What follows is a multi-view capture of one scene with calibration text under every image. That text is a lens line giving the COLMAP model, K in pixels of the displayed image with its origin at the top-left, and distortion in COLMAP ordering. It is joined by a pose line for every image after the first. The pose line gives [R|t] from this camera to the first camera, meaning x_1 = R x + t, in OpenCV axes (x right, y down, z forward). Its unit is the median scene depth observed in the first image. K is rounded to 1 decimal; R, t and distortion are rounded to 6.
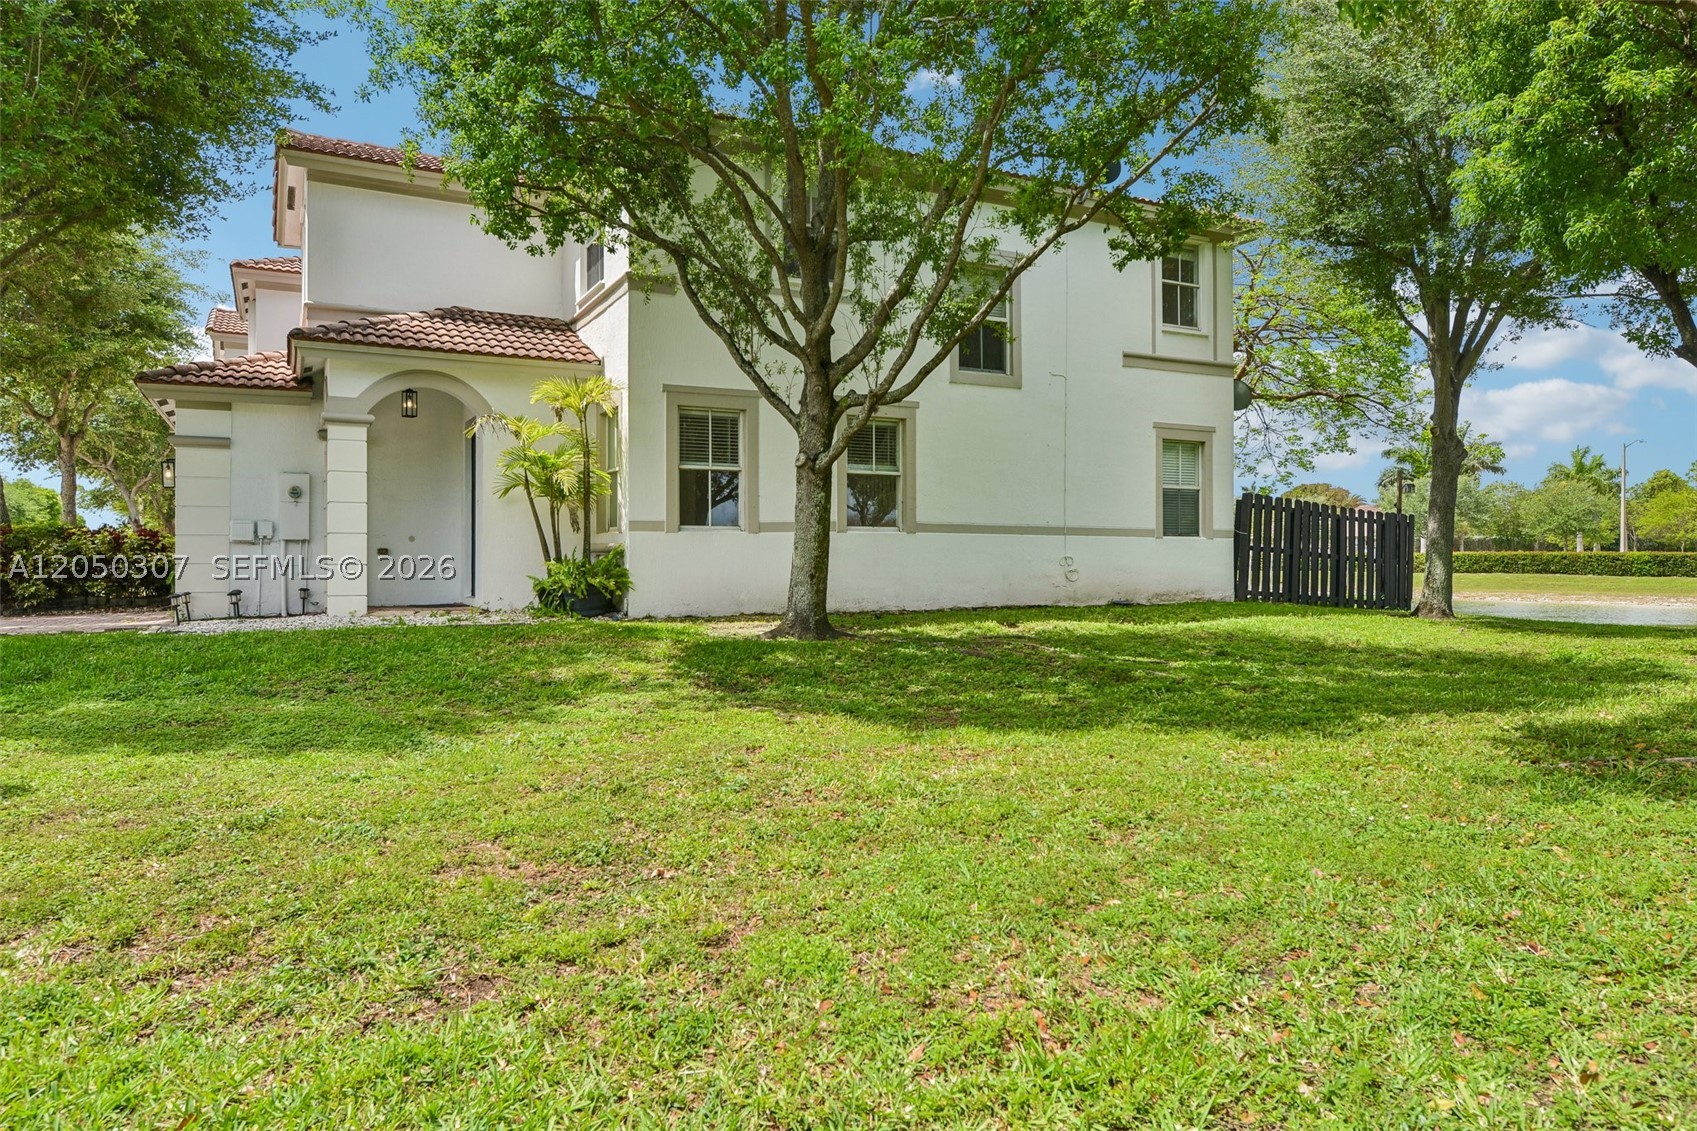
lens RADIAL K [[1038.9, 0, 848.5], [0, 1038.9, 565.5], [0, 0, 1]] dist [-0.000796, 0.000135]
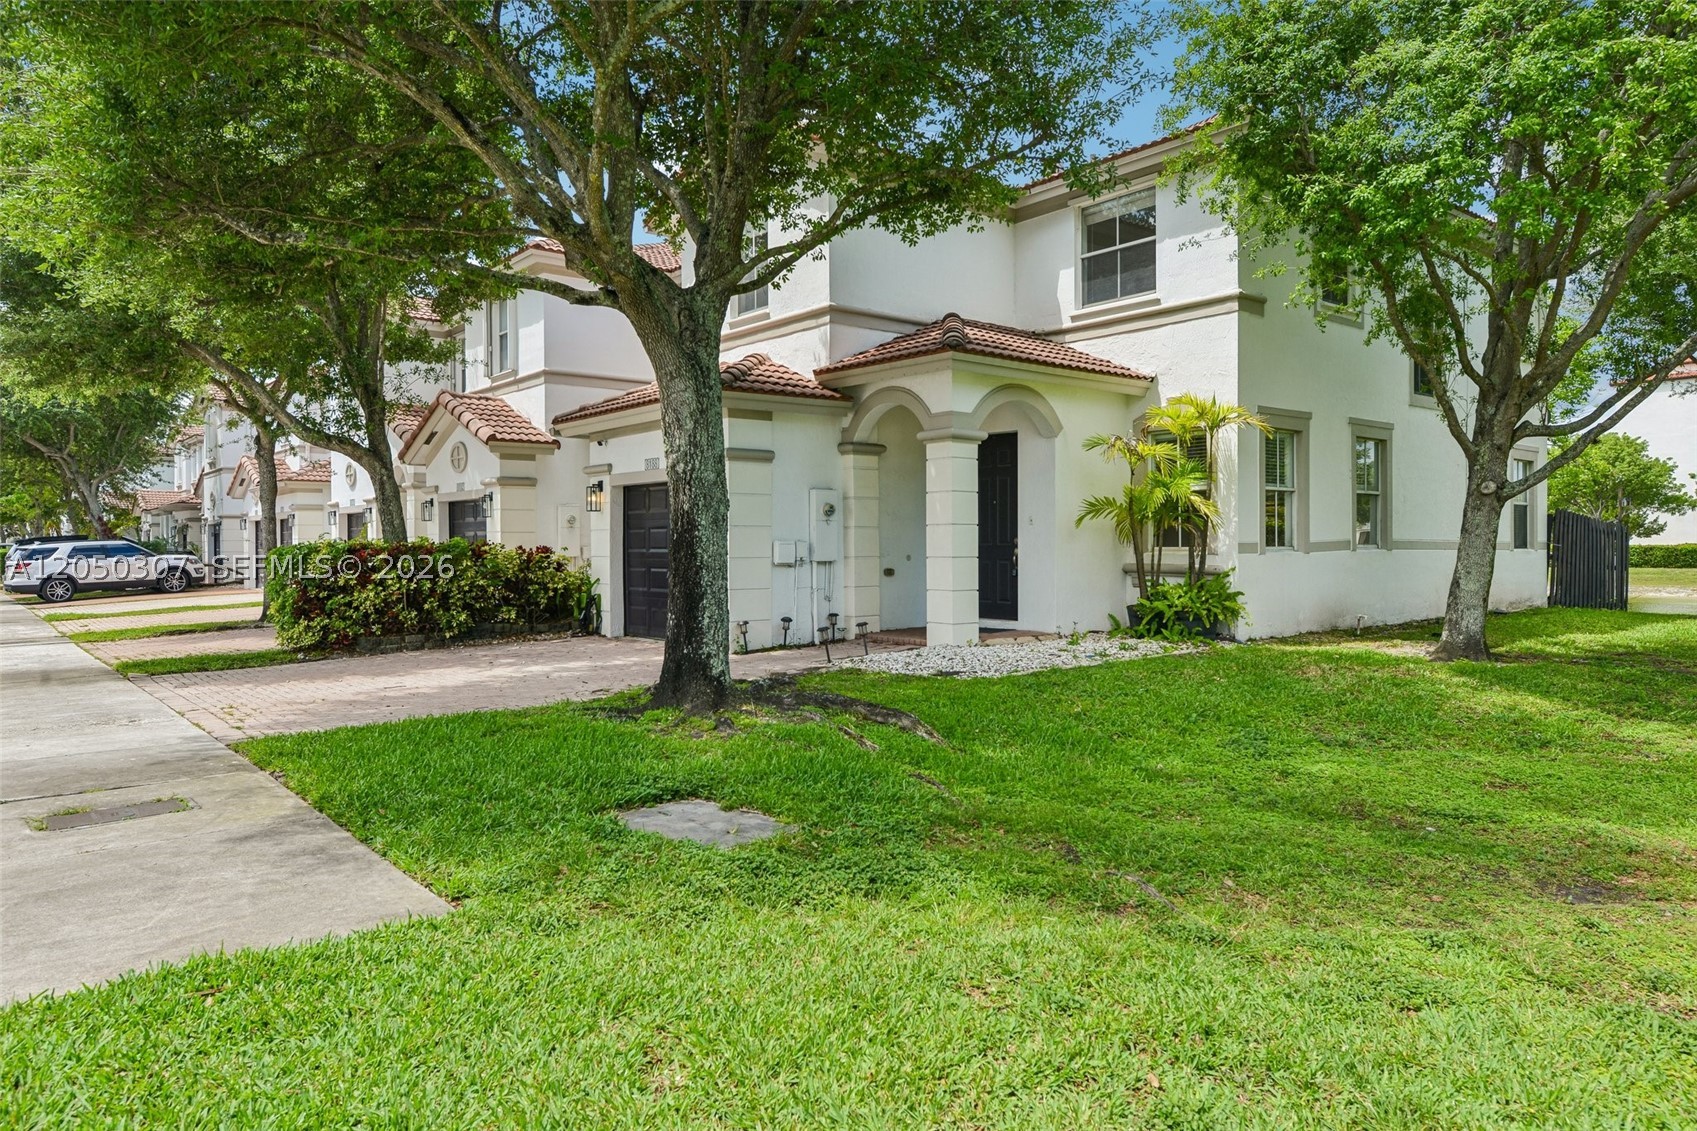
lens RADIAL K [[1038.9, 0, 848.5], [0, 1038.9, 565.5], [0, 0, 1]] dist [-0.000796, 0.000135]
pose [[0.981038, -0.007912, 0.193656, -0.715943], [0.005148, 0.999878, 0.014770, -0.036136], [-0.193749, -0.013493, 0.980958, 0.094172]]
